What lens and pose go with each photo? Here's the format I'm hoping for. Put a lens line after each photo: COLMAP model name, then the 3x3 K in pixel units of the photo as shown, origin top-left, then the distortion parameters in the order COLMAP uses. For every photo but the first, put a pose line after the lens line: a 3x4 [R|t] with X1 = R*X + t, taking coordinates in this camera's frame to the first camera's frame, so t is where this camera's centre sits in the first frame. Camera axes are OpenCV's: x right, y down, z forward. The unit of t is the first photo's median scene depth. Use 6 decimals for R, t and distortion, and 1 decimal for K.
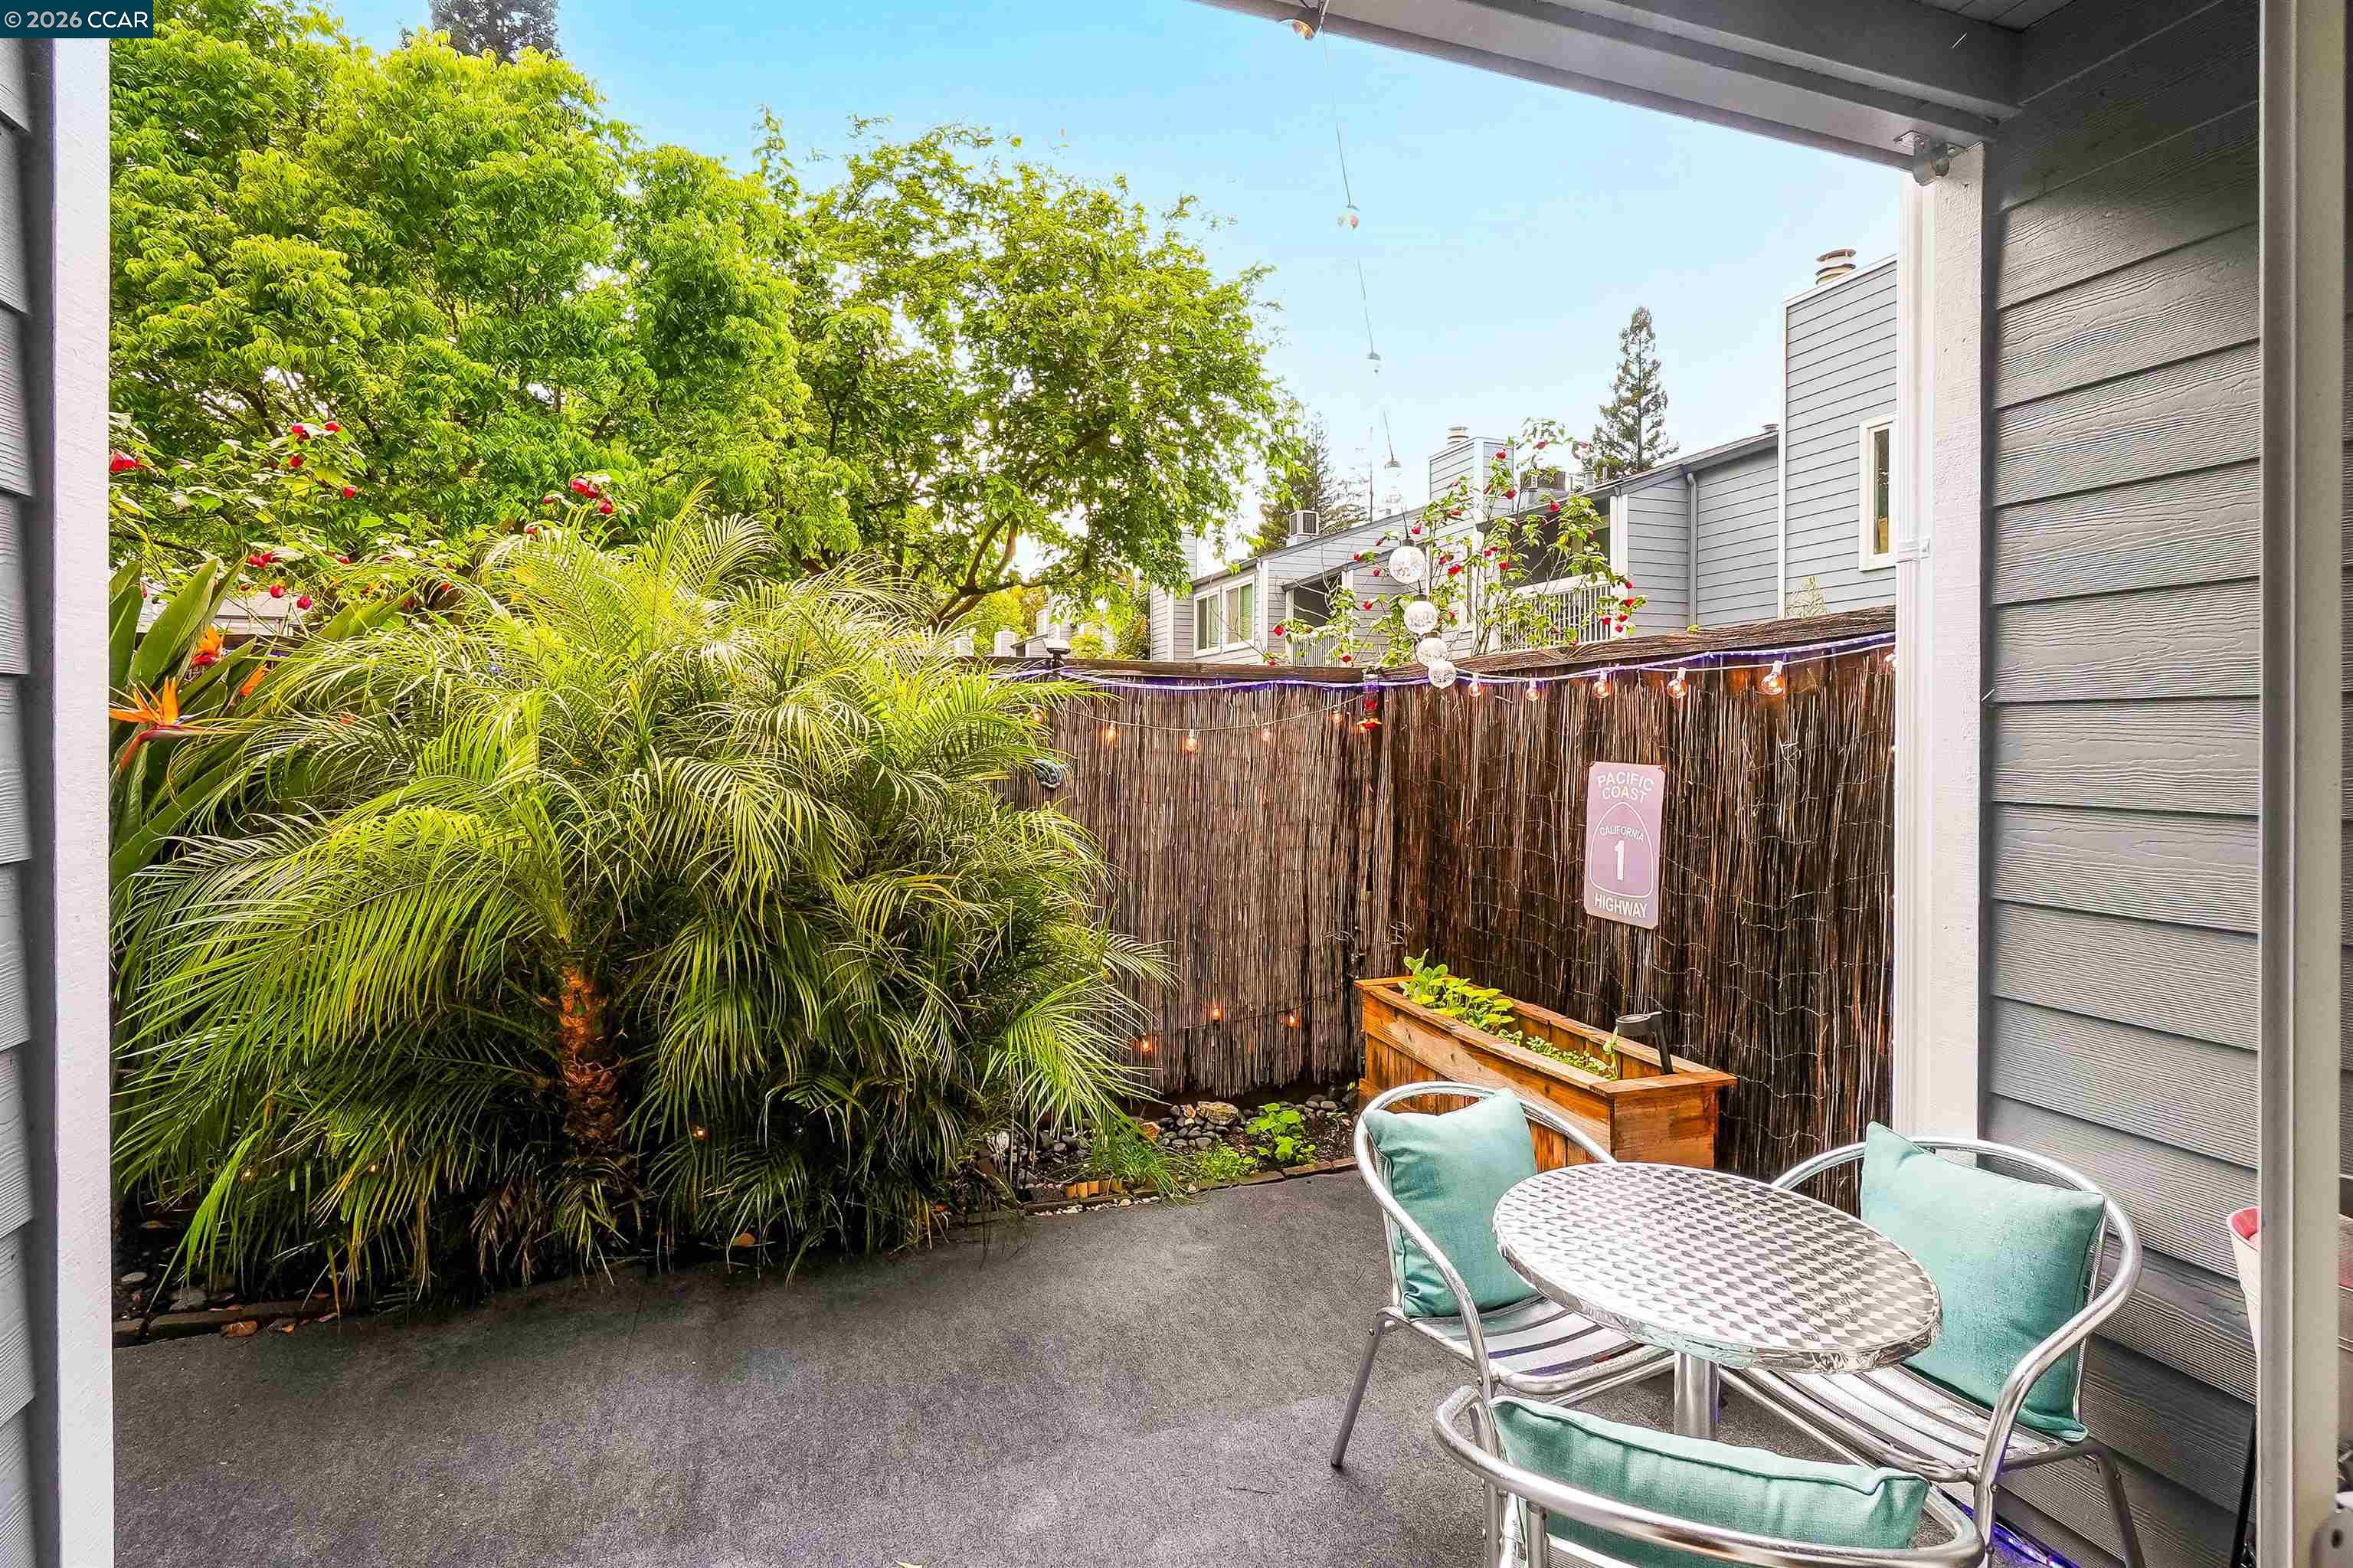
lens RADIAL K [[1038.7, 0, 1217.2], [0, 1038.7, 777.4], [0, 0, 1]] dist [-0.011406, 0.005777]
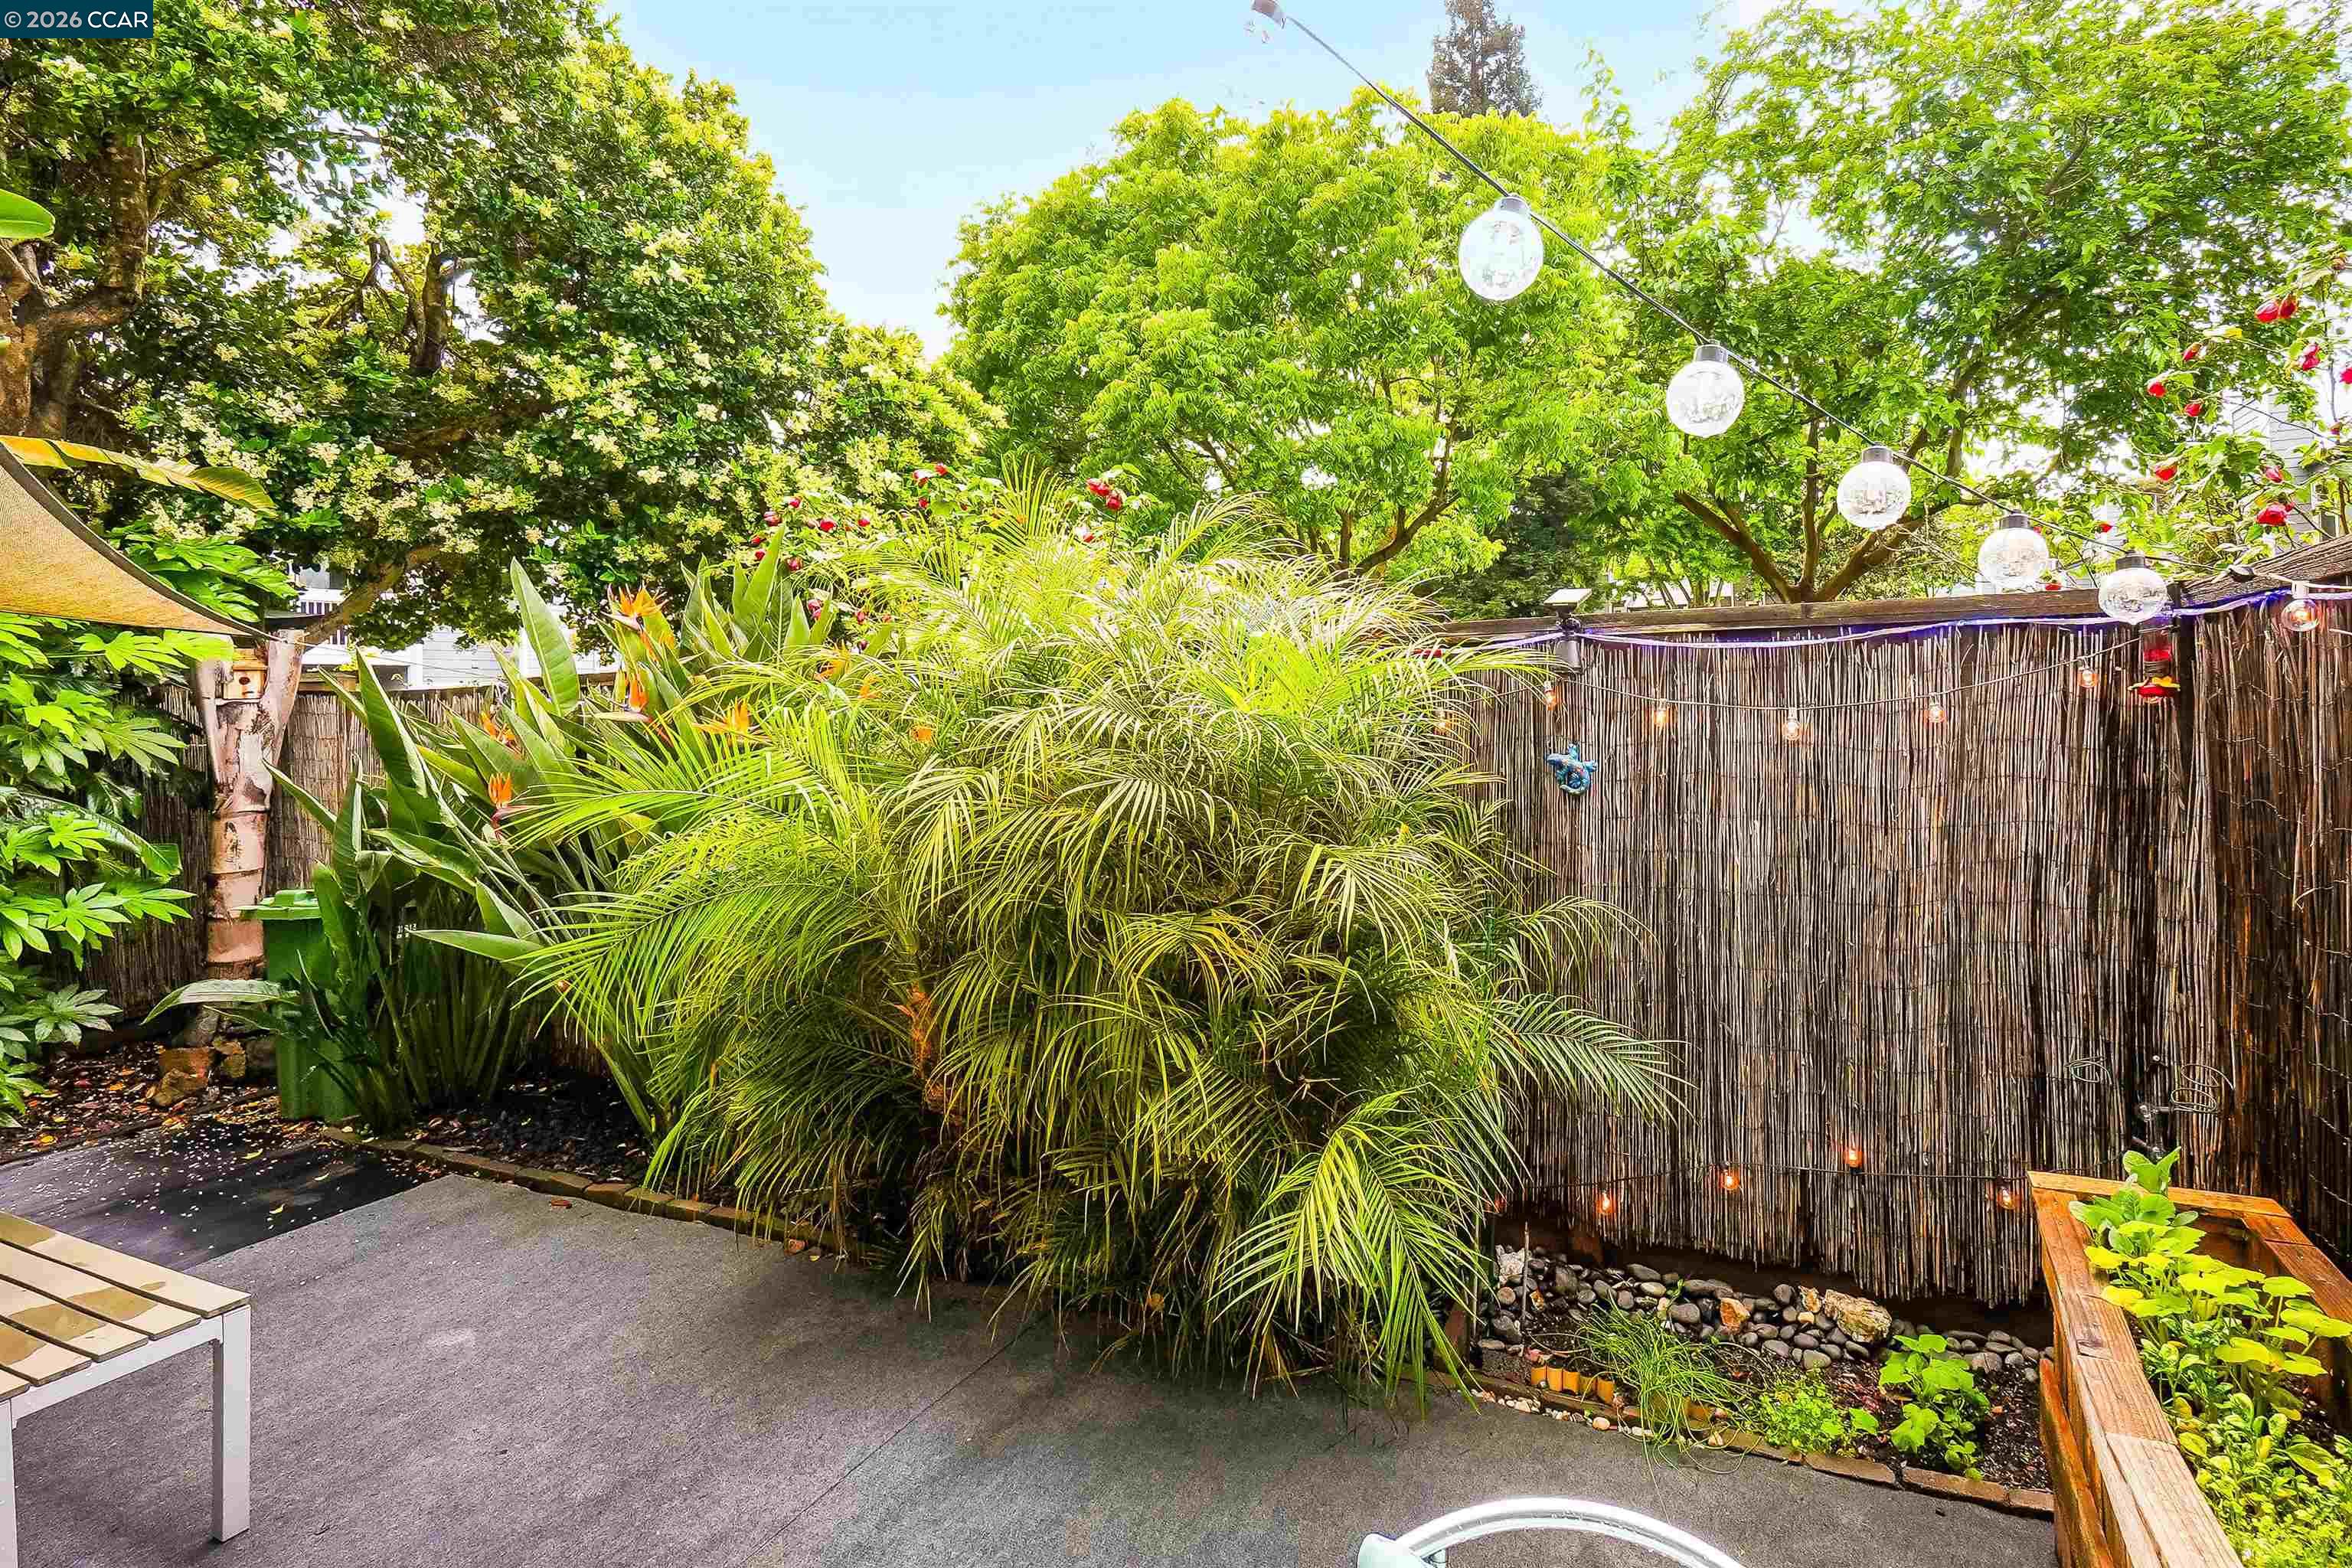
lens RADIAL K [[1118.9, 0, 1383.3], [0, 1118.9, 697.3], [0, 0, 1]] dist [-0.009476, 0.001415]
pose [[0.735127, -0.022915, -0.677542, 0.253876], [-0.000039, 0.999427, -0.033844, -0.027783], [0.677929, 0.024906, 0.734705, 0.303730]]
